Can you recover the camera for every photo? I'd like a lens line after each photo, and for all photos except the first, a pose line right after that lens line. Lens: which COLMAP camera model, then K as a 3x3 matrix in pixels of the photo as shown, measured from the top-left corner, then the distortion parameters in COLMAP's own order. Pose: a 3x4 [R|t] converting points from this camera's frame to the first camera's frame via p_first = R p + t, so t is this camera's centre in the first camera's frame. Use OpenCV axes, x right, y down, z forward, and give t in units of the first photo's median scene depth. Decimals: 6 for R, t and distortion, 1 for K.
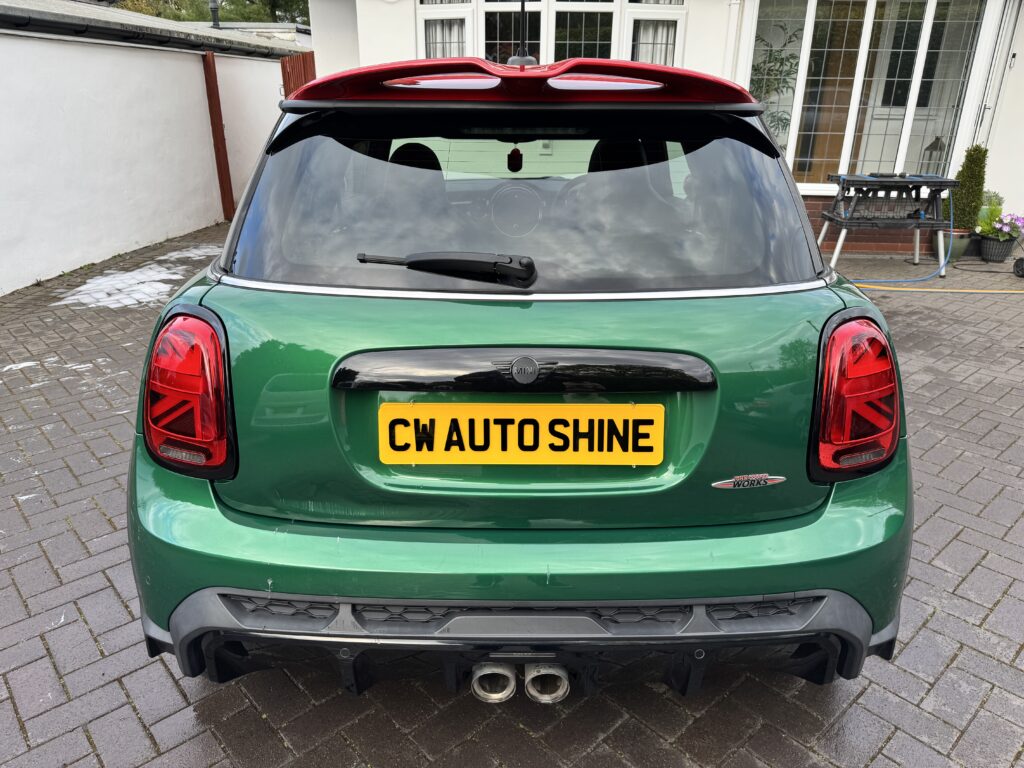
lens RADIAL K [[729.1, 0, 507.5], [0, 729.1, 381.8], [0, 0, 1]] dist [0.013899, -0.018003]
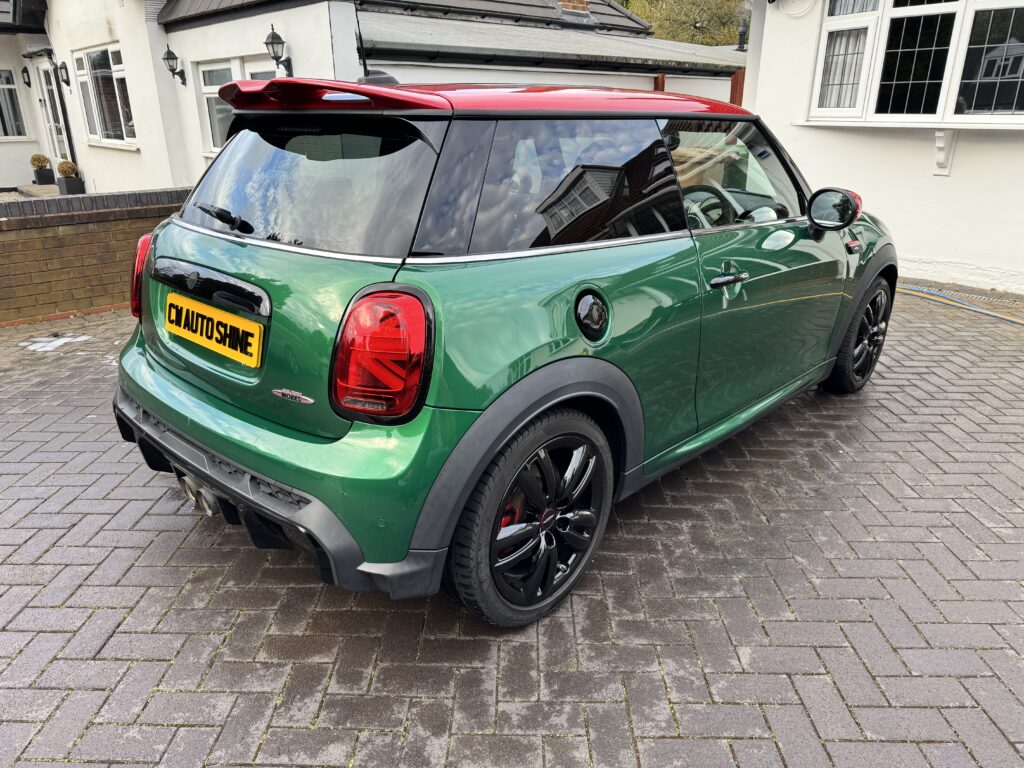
lens RADIAL K [[729.1, 0, 517.2], [0, 729.1, 391.6], [0, 0, 1]] dist [0.013899, -0.018003]
pose [[0.735713, 0.234339, -0.635461, 0.338766], [-0.242519, 0.967174, 0.075886, -0.015518], [0.632385, 0.098281, 0.768395, 0.059888]]
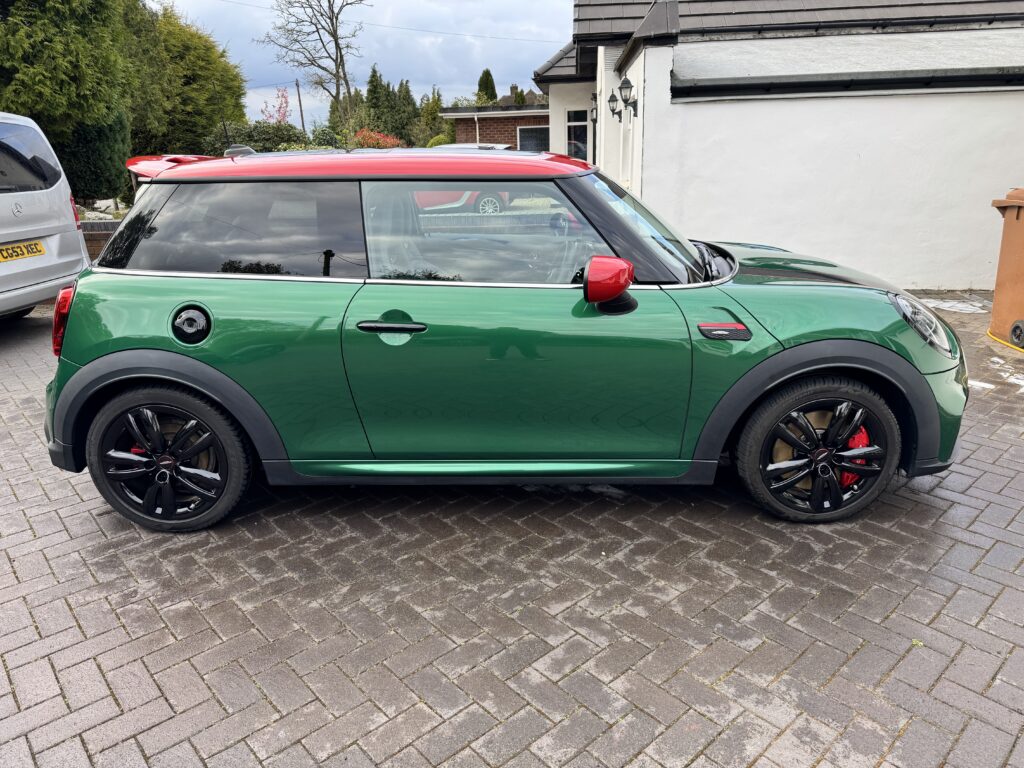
lens RADIAL K [[729.1, 0, 505.8], [0, 729.1, 386.5], [0, 0, 1]] dist [0.013899, -0.018003]
pose [[-0.001447, 0.312272, -0.949992, 0.584293], [-0.340267, 0.893151, 0.294107, -0.194393], [0.940328, 0.323677, 0.104963, 0.467329]]
